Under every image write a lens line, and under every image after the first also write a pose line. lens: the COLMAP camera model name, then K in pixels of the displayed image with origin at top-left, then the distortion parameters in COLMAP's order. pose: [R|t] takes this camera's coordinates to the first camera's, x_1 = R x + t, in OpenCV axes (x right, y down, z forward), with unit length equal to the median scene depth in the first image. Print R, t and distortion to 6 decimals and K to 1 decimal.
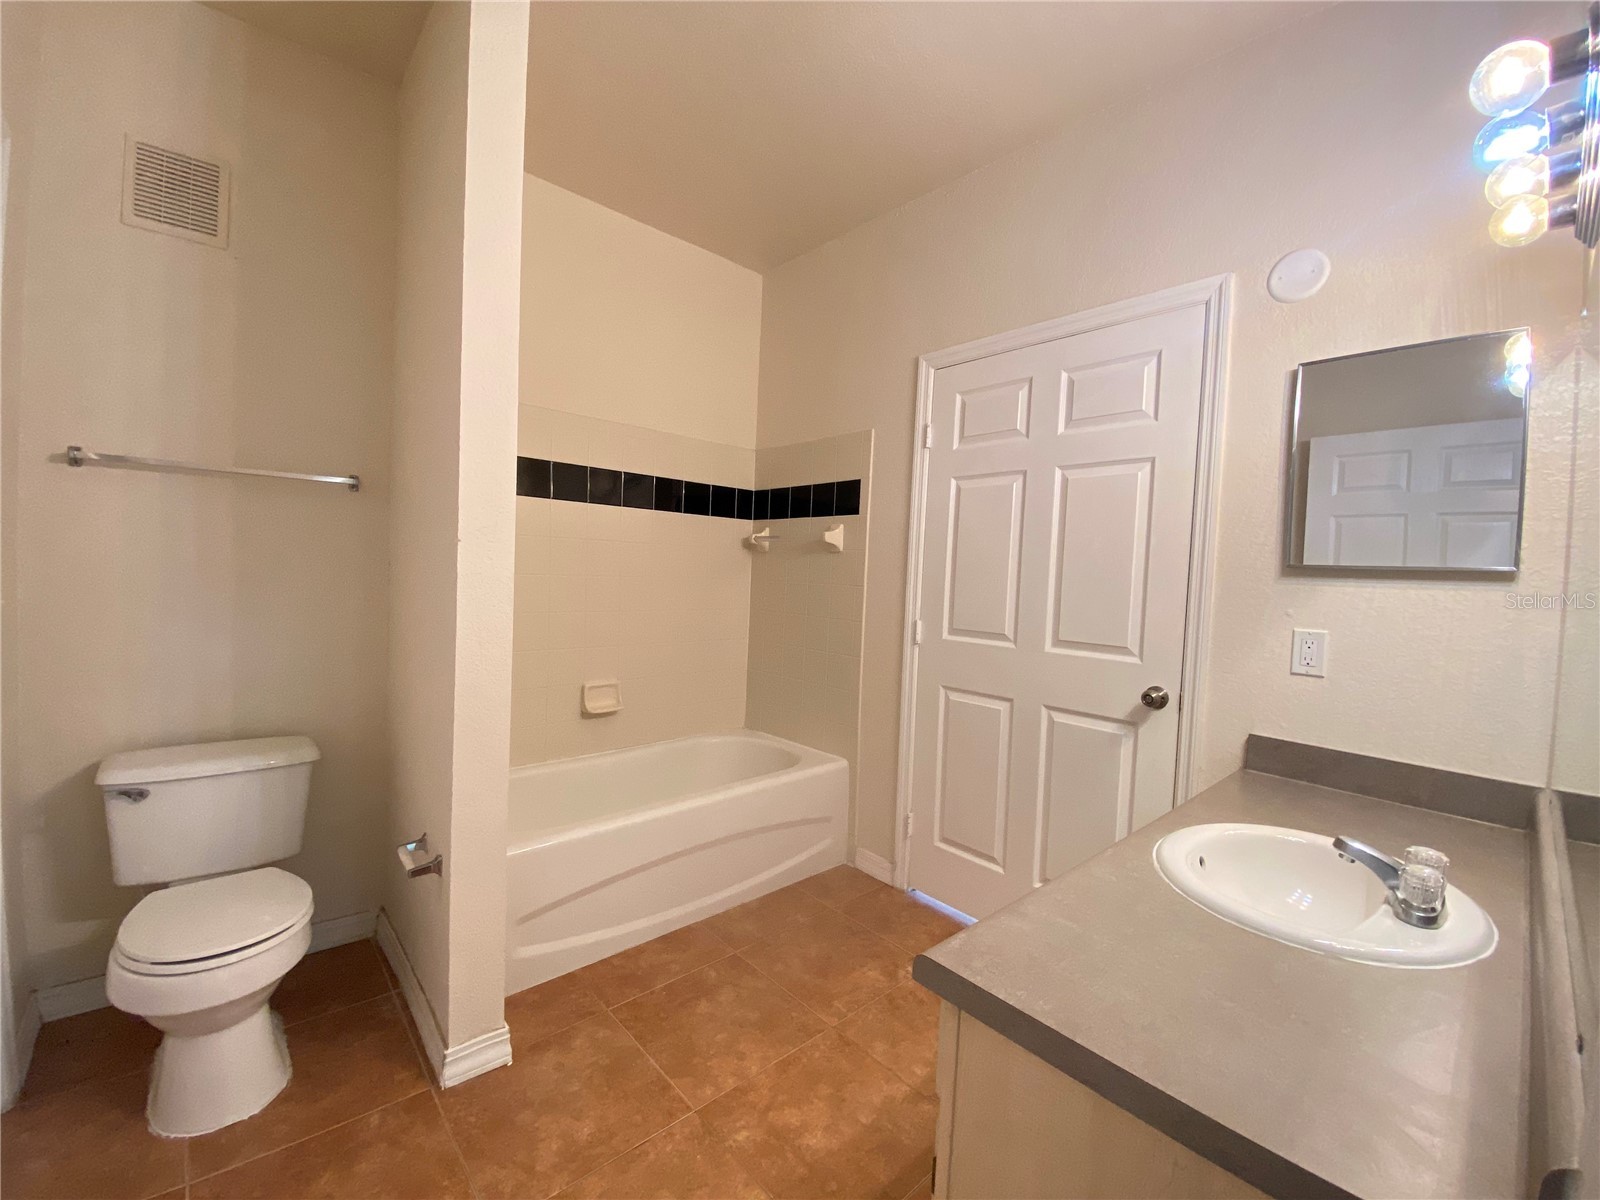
lens RADIAL K [[650.4, 0, 794.4], [0, 650.4, 587.0], [0, 0, 1]] dist [-0.005596, -0.005186]
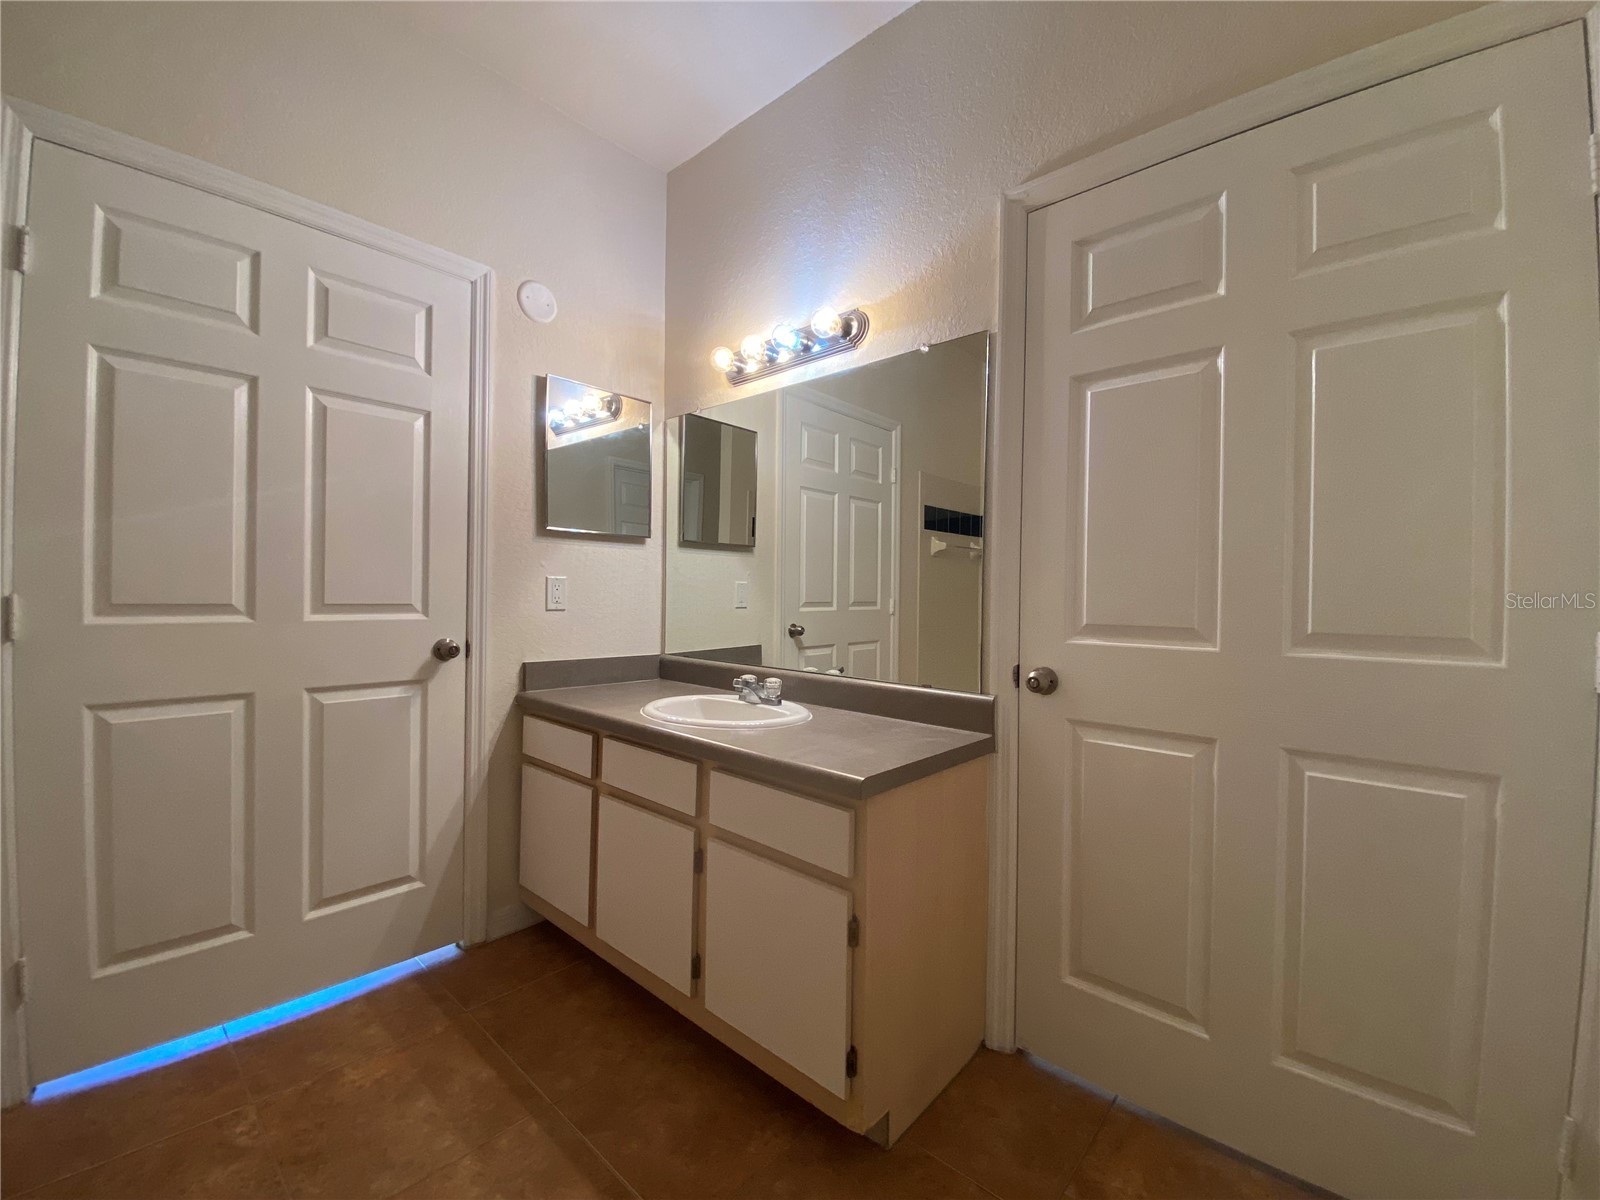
lens RADIAL K [[650.4, 0, 796.2], [0, 650.4, 594.2], [0, 0, 1]] dist [-0.005596, -0.005186]
pose [[-0.115644, -0.042692, 0.992373, -0.457454], [0.002392, 0.999061, 0.043259, 0.035233], [-0.993288, 0.007377, -0.115434, 0.498607]]
